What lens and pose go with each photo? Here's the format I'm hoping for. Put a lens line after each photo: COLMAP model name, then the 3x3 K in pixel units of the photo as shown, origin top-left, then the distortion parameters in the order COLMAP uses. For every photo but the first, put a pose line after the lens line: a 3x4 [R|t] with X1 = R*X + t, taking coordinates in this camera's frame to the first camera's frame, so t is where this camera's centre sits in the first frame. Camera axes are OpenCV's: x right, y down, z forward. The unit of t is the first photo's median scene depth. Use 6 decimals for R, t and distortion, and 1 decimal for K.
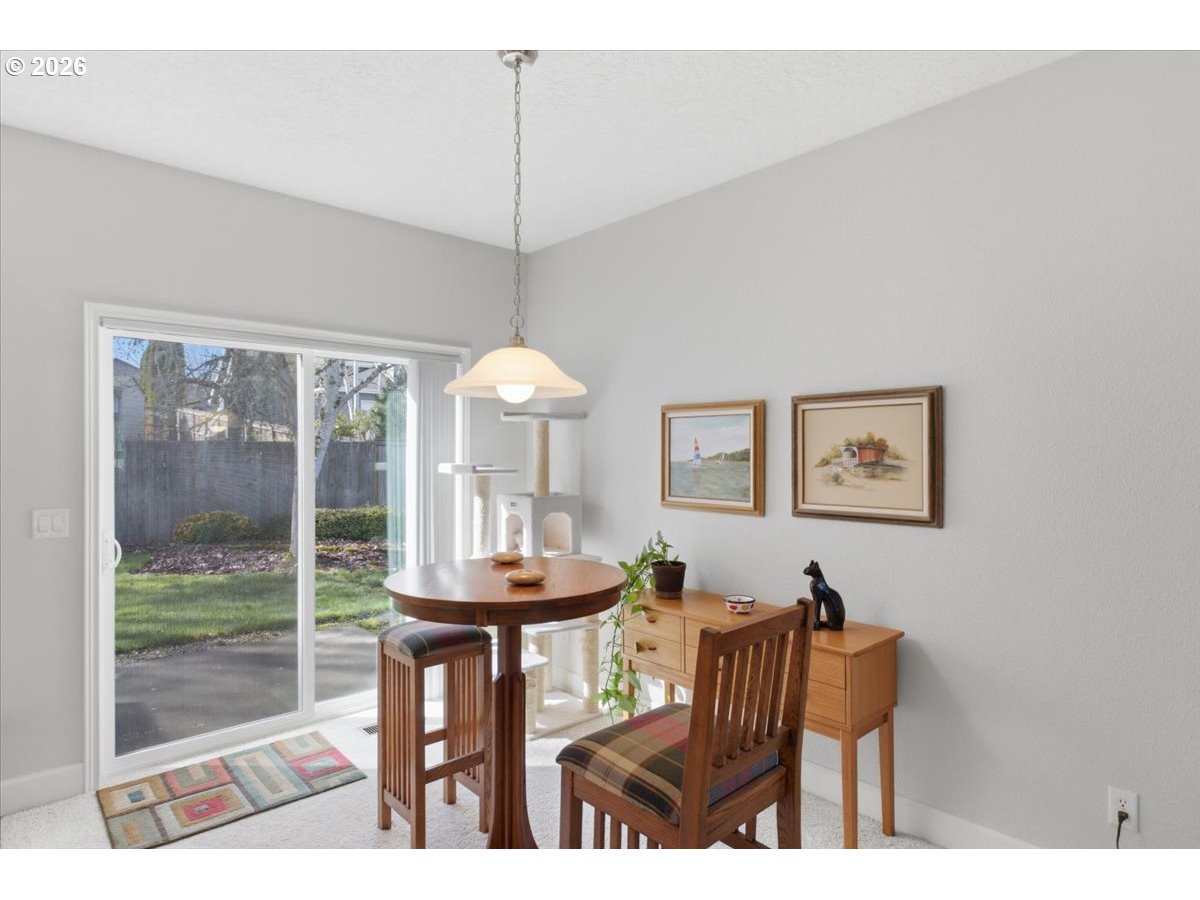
lens RADIAL K [[690.0, 0, 597.4], [0, 690.0, 456.2], [0, 0, 1]] dist [0.002798, 0.000430]
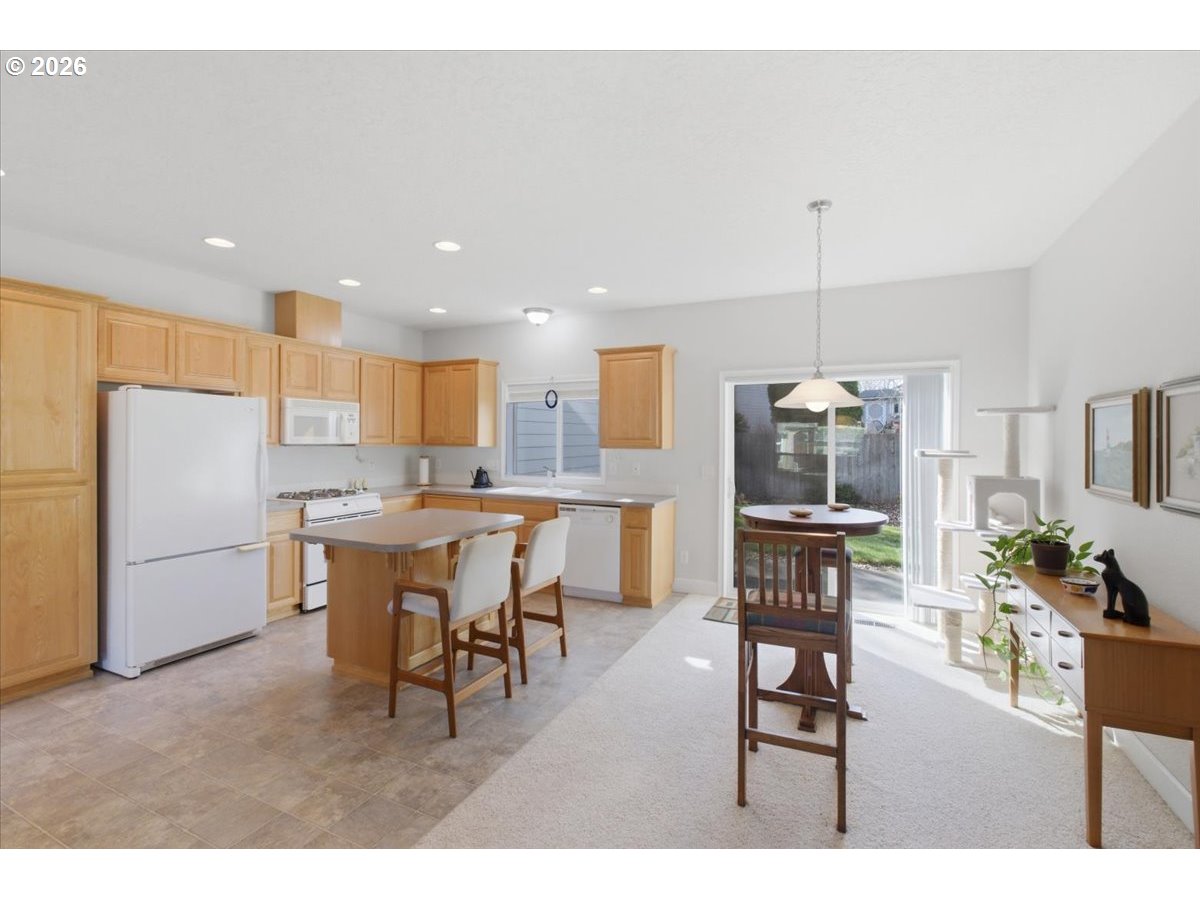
lens RADIAL K [[534.3, 0, 596.2], [0, 534.3, 437.9], [0, 0, 1]] dist [-0.013455, -0.000563]
pose [[0.376540, -0.002770, -0.926396, 0.591498], [-0.009195, 0.999935, -0.006728, 0.000923], [0.926355, 0.011052, 0.376490, 0.012508]]
